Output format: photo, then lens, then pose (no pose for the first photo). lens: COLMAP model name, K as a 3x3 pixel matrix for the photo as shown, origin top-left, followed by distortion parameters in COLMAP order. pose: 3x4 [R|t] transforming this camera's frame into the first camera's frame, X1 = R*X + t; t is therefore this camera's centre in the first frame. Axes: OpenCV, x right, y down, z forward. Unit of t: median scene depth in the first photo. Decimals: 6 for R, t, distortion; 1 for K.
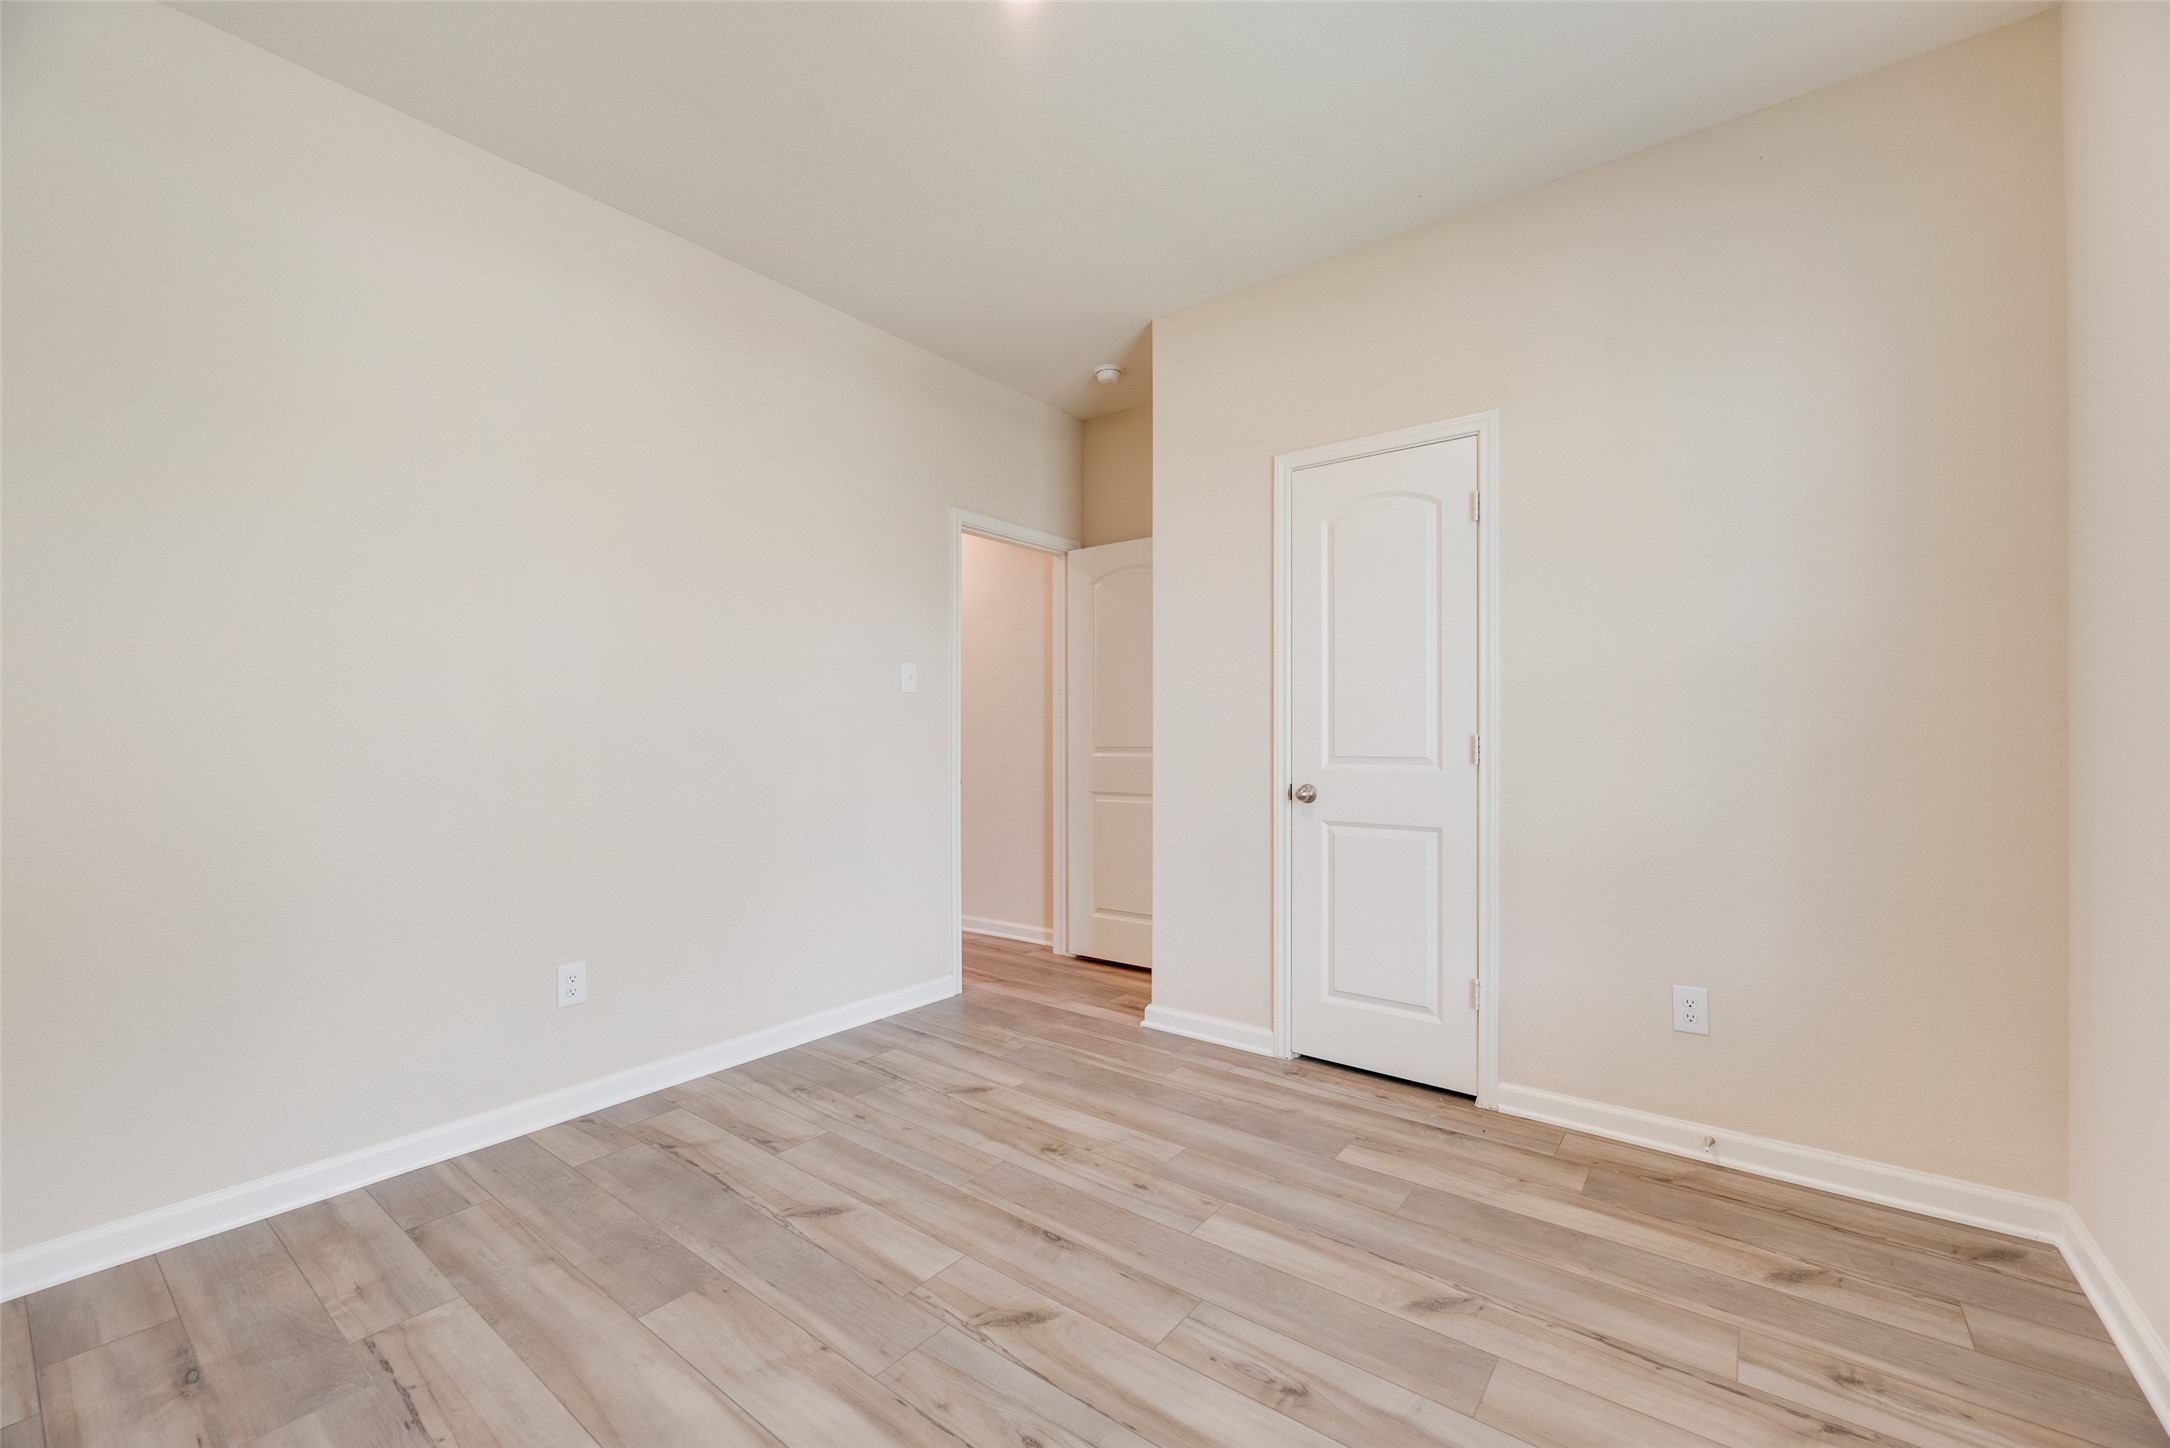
lens RADIAL K [[876.5, 0, 1094.6], [0, 876.5, 738.7], [0, 0, 1]] dist [-0.000925, -0.000069]
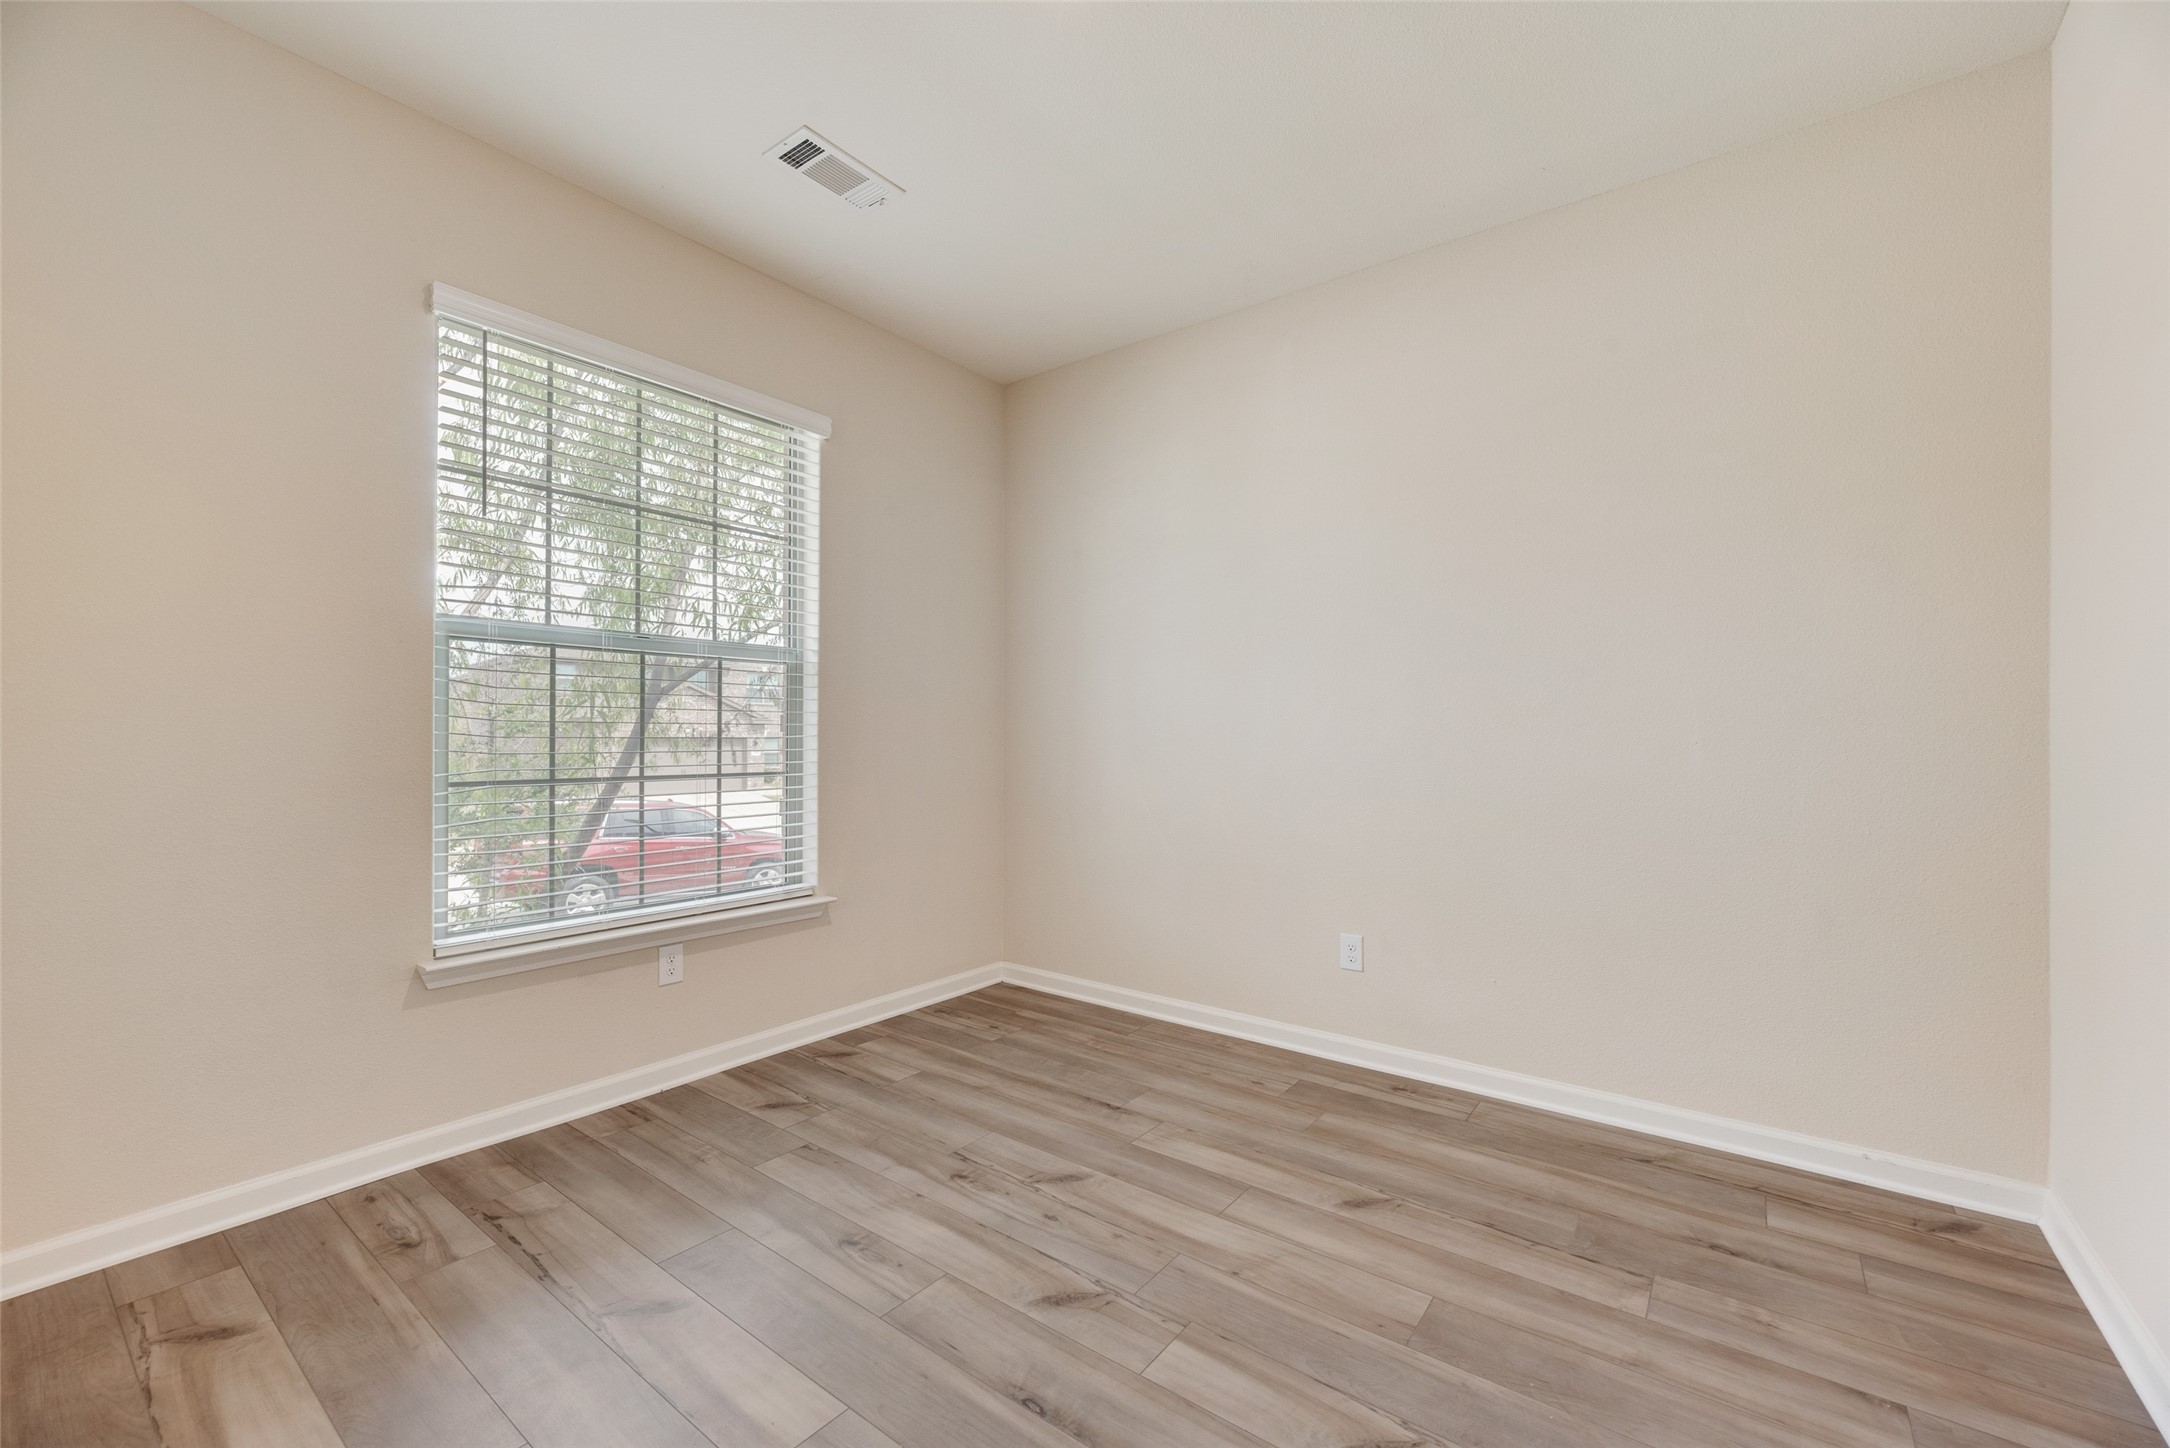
lens RADIAL K [[876.5, 0, 1094.6], [0, 876.5, 738.7], [0, 0, 1]] dist [-0.000925, -0.000069]
pose [[-0.999976, -0.002563, -0.006441, -0.106118], [-0.002596, 0.999983, 0.005154, -0.006409], [0.006428, 0.005170, -0.999966, 1.964623]]
